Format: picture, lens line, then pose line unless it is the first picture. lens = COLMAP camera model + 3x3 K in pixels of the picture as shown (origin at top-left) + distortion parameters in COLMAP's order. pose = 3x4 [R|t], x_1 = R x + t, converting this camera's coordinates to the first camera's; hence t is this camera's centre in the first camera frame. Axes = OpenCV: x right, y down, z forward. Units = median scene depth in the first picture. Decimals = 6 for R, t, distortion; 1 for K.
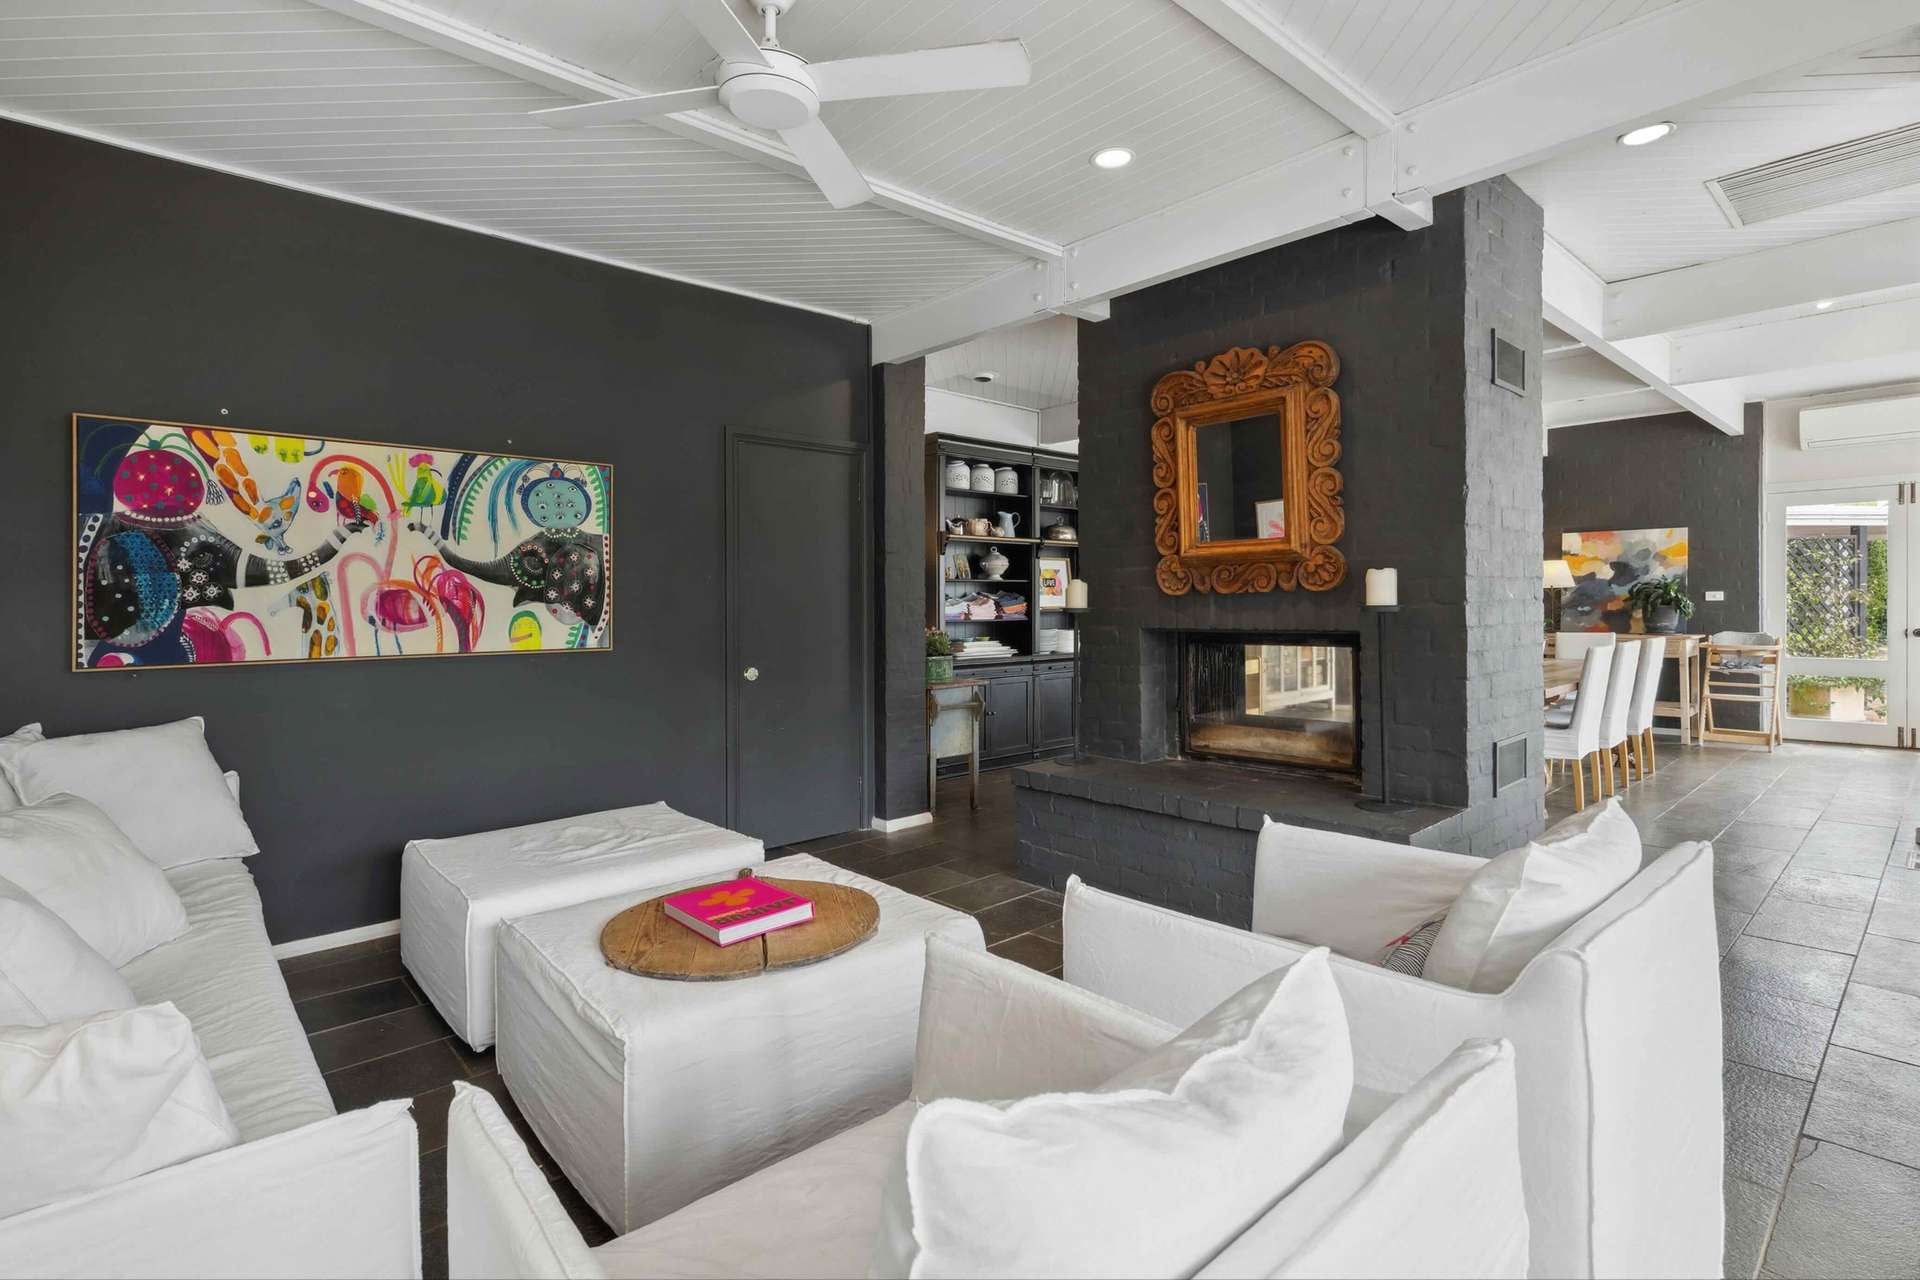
lens RADIAL K [[889.2, 0, 955.4], [0, 889.2, 632.5], [0, 0, 1]] dist [-0.002001, 0.000404]
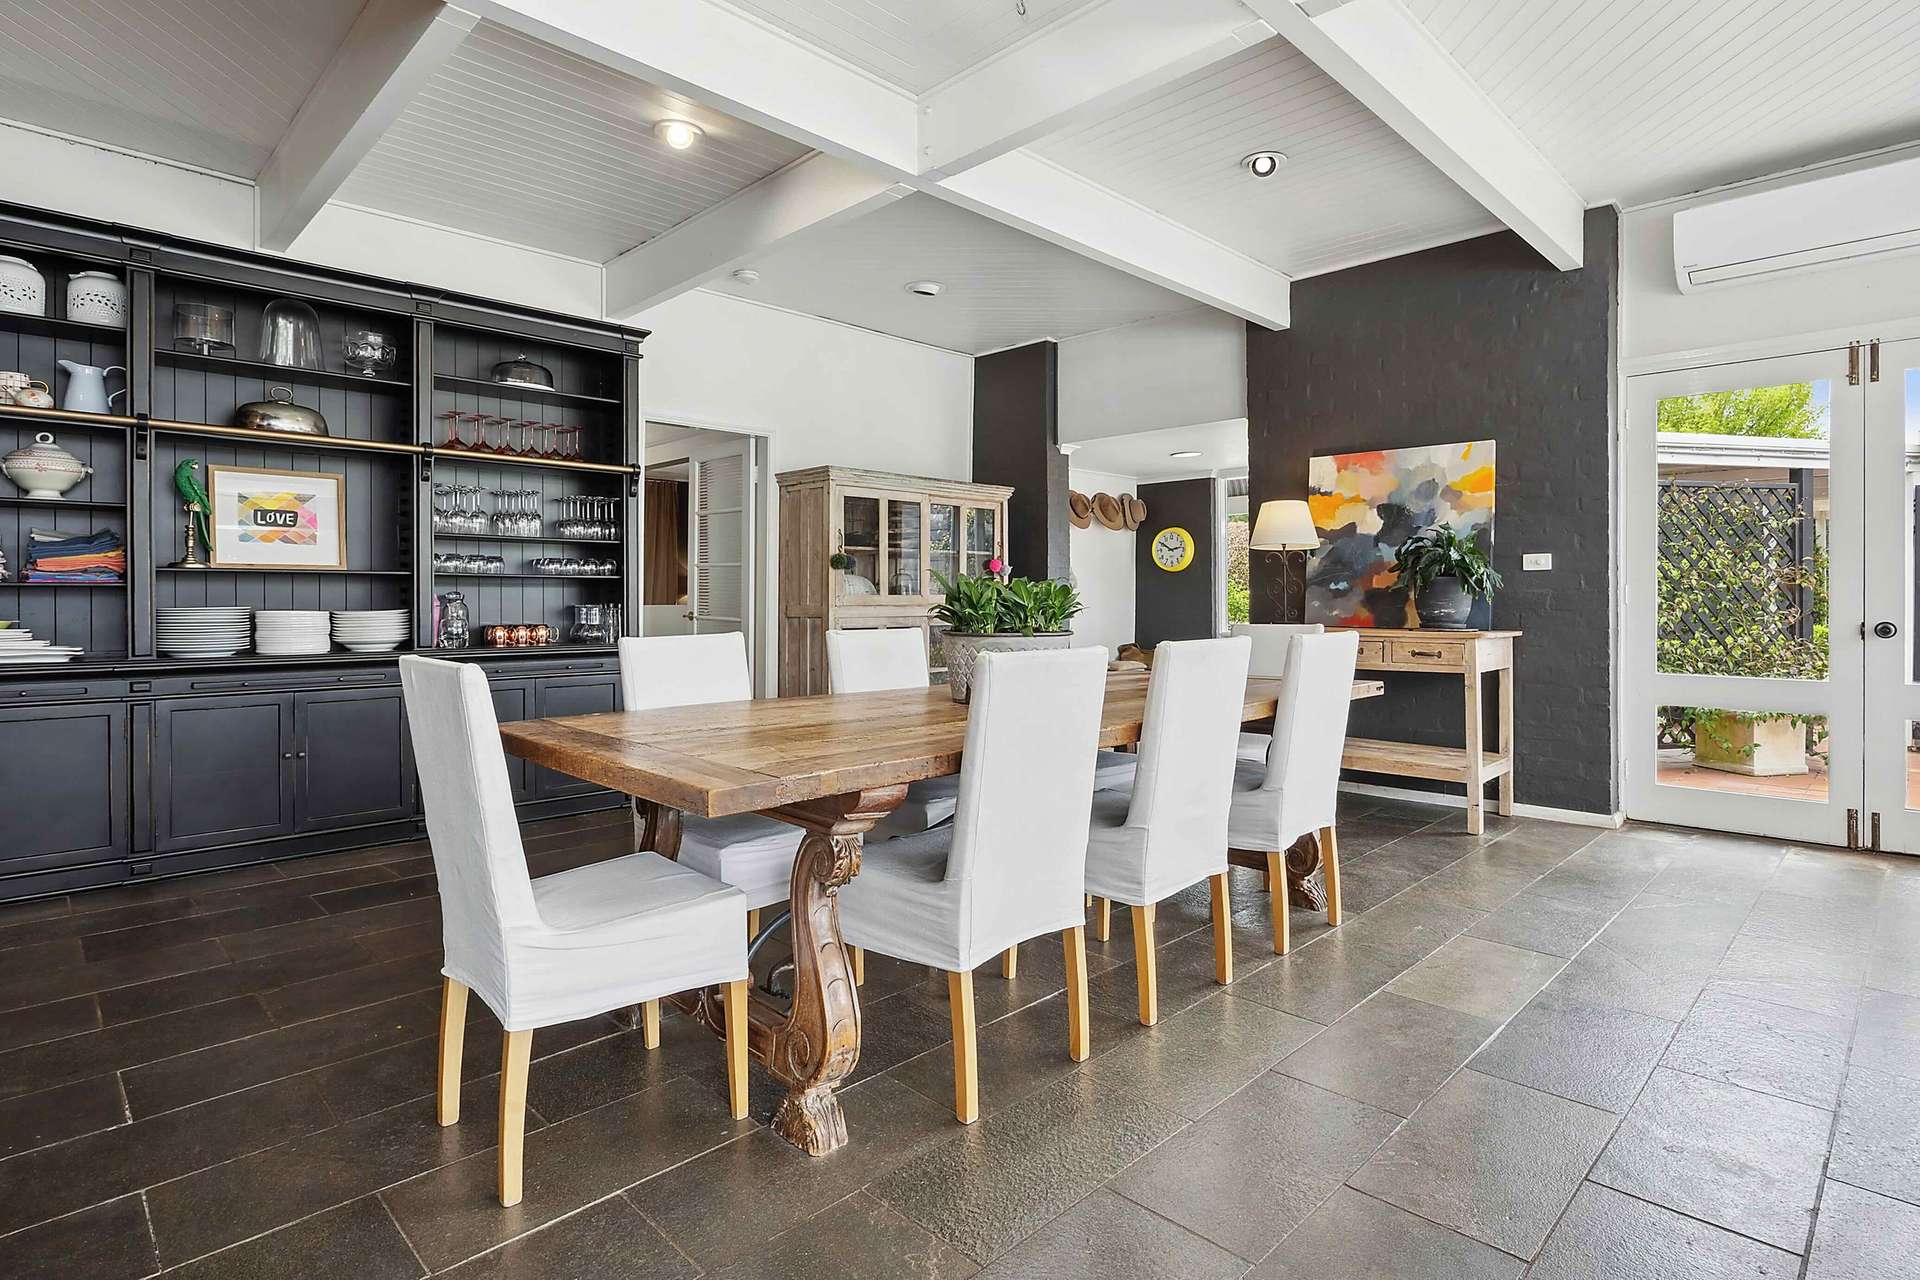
lens RADIAL K [[957.0, 0, 963.2], [0, 957.0, 624.1], [0, 0, 1]] dist [0.004528, -0.000305]
pose [[0.998380, 0.009746, 0.056057, 0.455969], [-0.009310, 0.999925, -0.008018, 0.005890], [-0.056131, 0.007483, 0.998395, 0.414852]]
